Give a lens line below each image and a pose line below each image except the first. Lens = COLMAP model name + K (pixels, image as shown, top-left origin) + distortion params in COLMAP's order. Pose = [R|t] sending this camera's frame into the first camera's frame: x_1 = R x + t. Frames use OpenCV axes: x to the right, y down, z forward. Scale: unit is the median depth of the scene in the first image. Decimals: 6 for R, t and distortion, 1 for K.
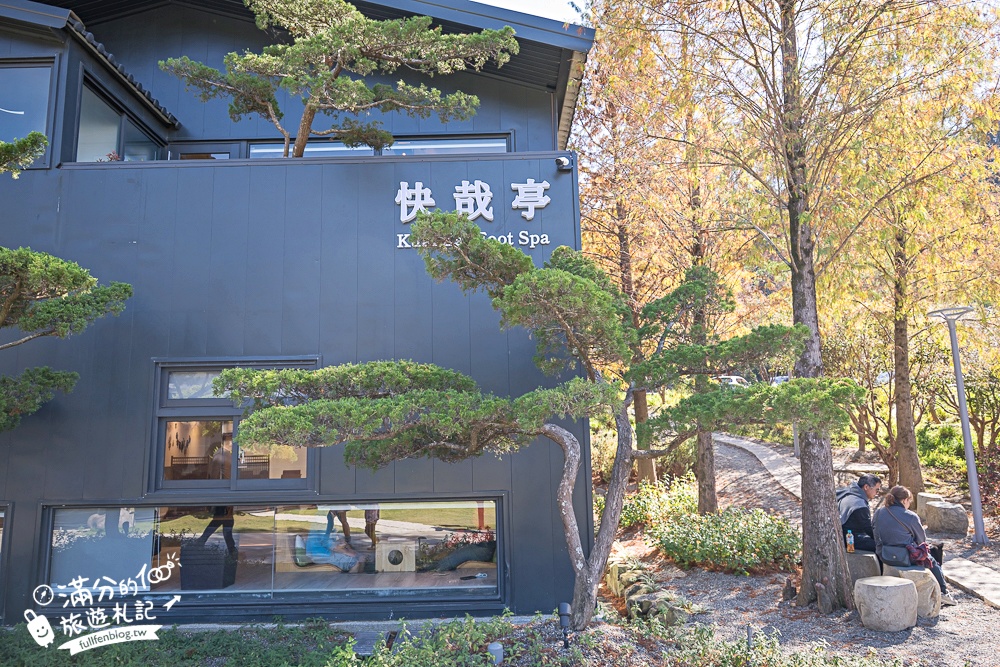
lens RADIAL K [[692.1, 0, 501.0], [0, 692.1, 333.1], [0, 0, 1]] dist [0.007617, -0.000662]
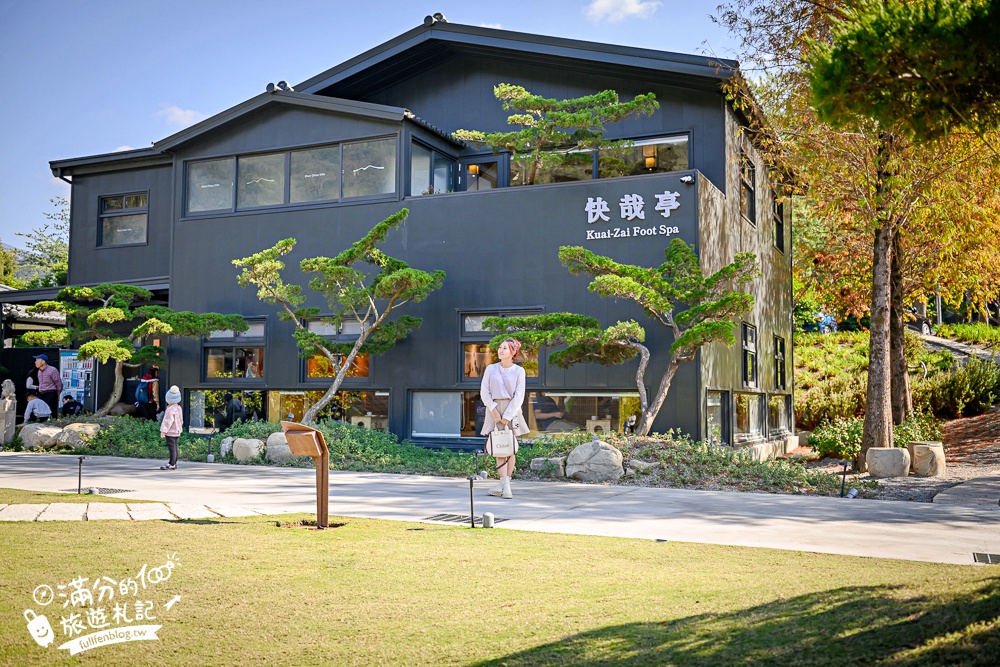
lens RADIAL K [[956.5, 0, 500.4], [0, 956.5, 333.9], [0, 0, 1]] dist [-0.006225, 0.000000]
pose [[0.915032, -0.001392, -0.403379, 0.570538], [0.039652, 0.995461, 0.086512, -0.103611], [0.401428, -0.095156, 0.910934, -1.154130]]
